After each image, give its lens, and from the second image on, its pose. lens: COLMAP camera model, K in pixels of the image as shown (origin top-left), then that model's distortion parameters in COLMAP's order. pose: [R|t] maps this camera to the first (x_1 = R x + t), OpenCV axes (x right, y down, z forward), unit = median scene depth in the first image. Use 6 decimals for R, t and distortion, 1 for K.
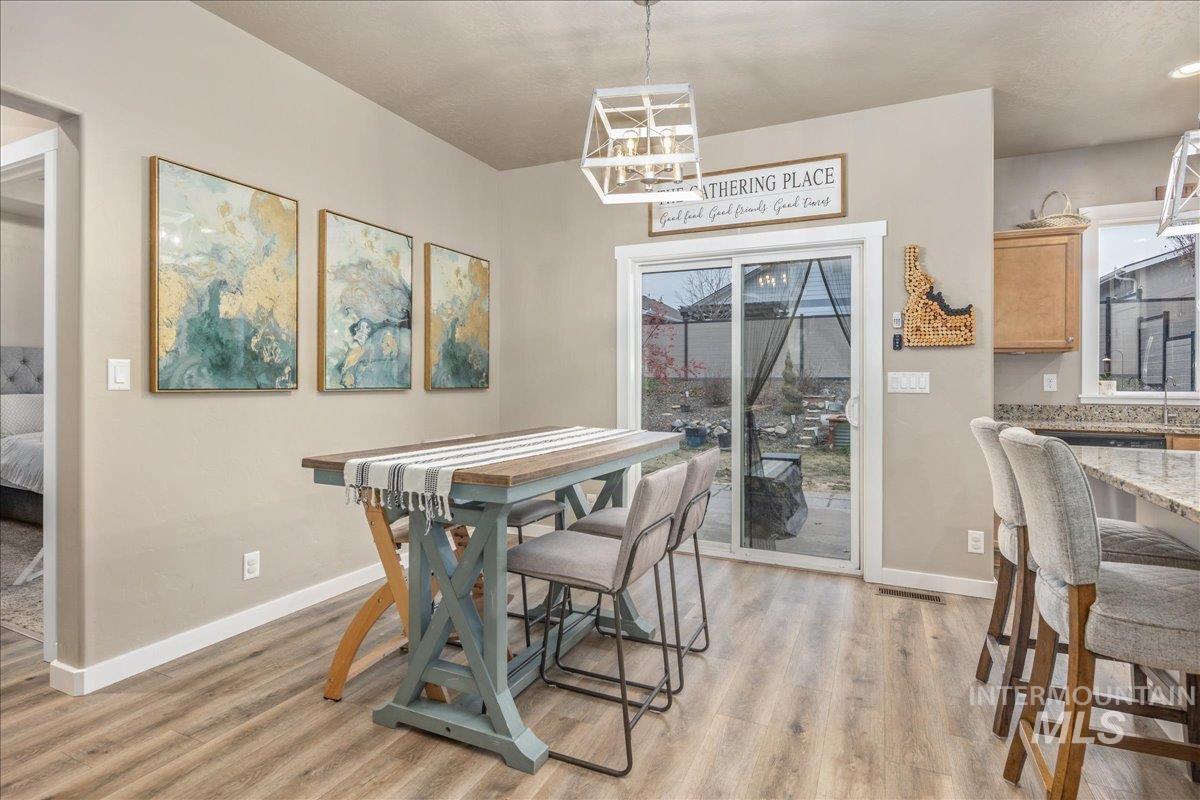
lens RADIAL K [[594.8, 0, 603.3], [0, 594.8, 377.6], [0, 0, 1]] dist [0.009052, -0.007365]
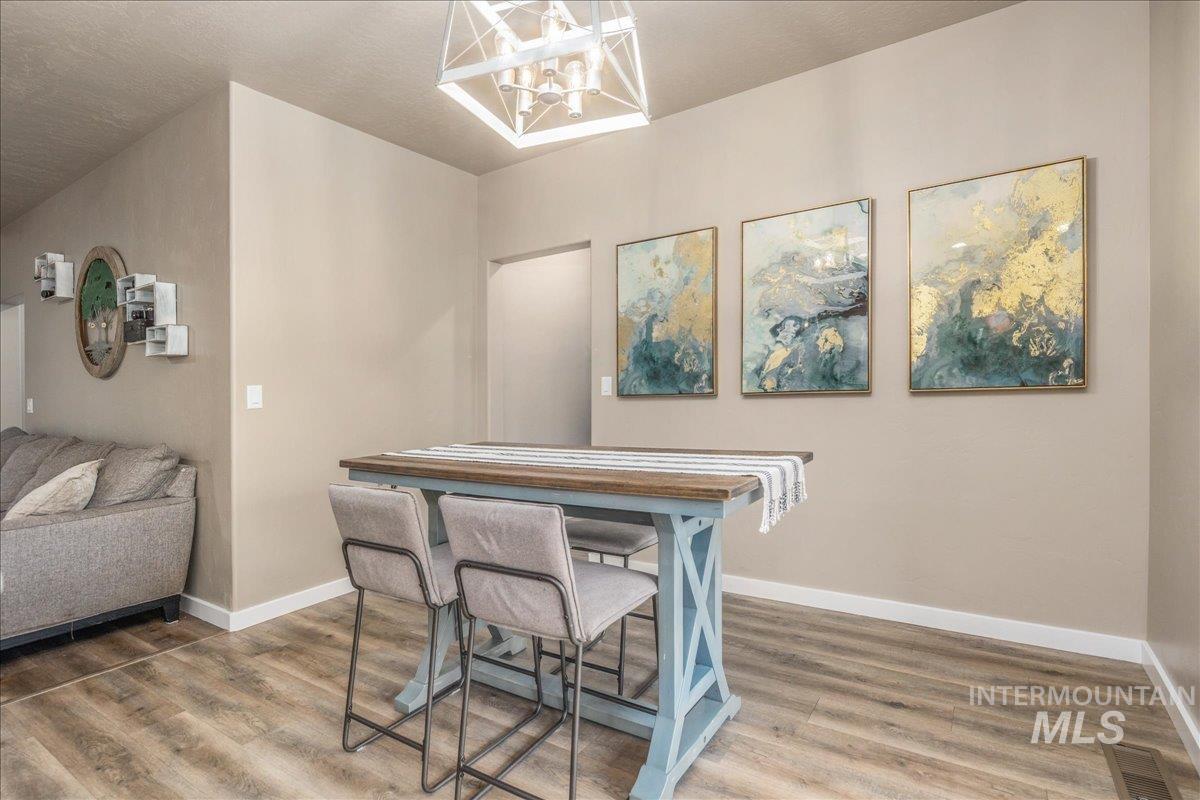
lens RADIAL K [[594.8, 0, 612.2], [0, 594.8, 382.0], [0, 0, 1]] dist [0.009052, -0.007365]
pose [[-0.139073, -0.014553, -0.990175, 0.537336], [0.036935, 0.999120, -0.019872, 0.010675], [0.989593, -0.039336, -0.138413, 0.828767]]
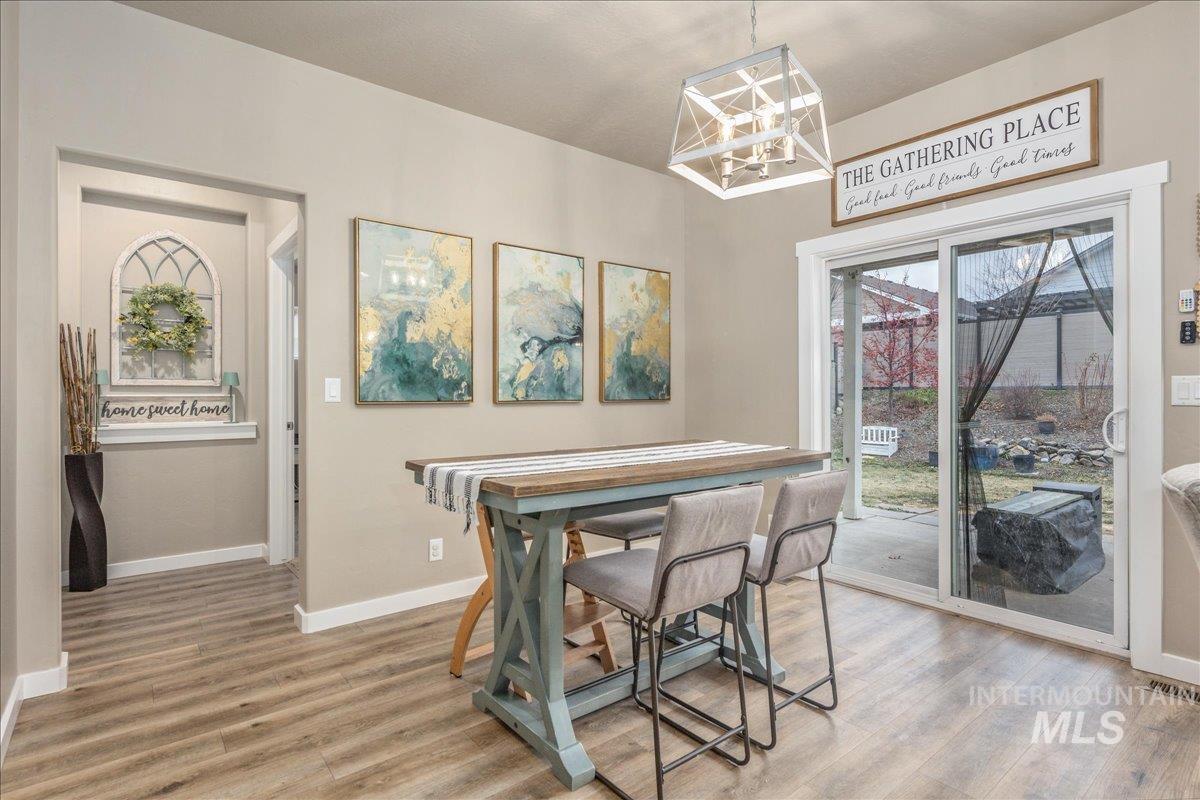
lens RADIAL K [[594.8, 0, 596.6], [0, 594.8, 391.7], [0, 0, 1]] dist [0.009052, -0.007365]
pose [[0.894560, -0.008442, -0.446867, 0.183956], [0.010419, 0.999944, 0.001966, 0.000900], [0.446825, -0.006415, 0.894598, 0.067594]]
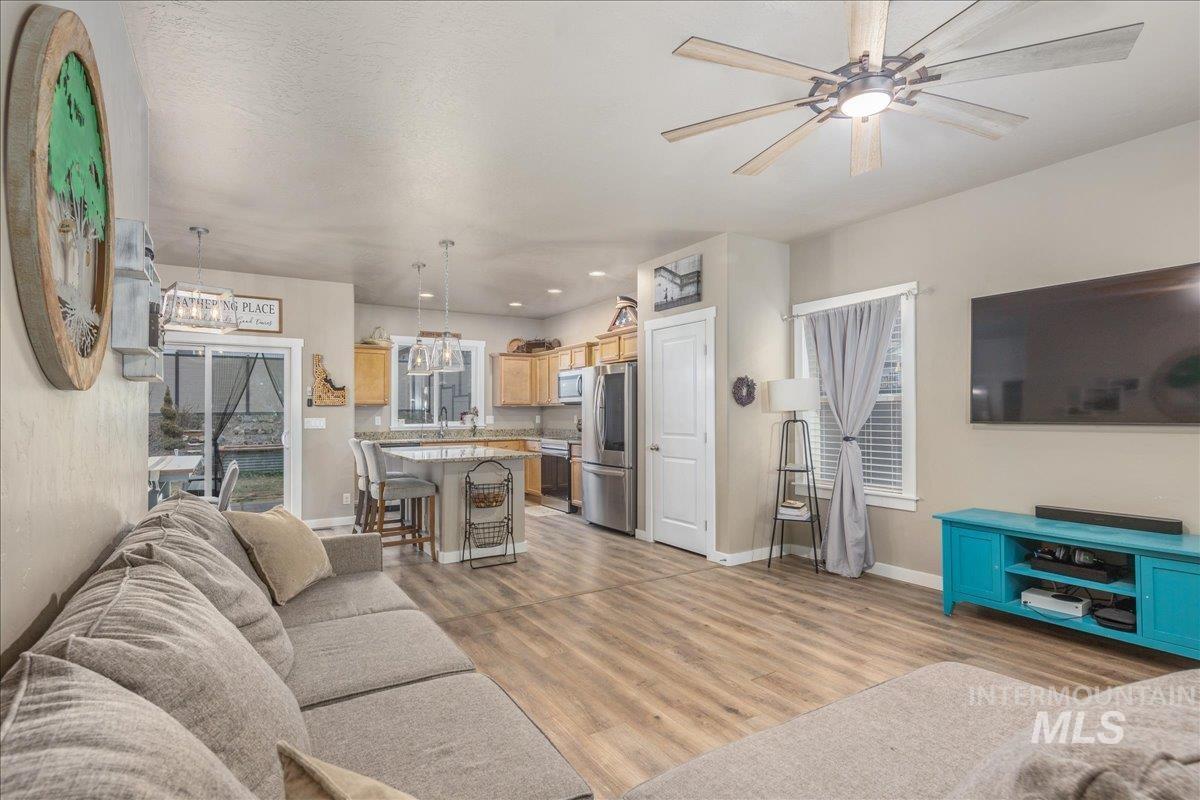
lens RADIAL K [[594.8, 0, 596.1], [0, 594.8, 401.2], [0, 0, 1]] dist [0.009052, -0.007365]
pose [[0.550062, 0.005512, 0.835106, -0.606085], [0.003383, 0.999955, -0.008828, -0.044184], [-0.835117, 0.007681, 0.550019, -0.836778]]
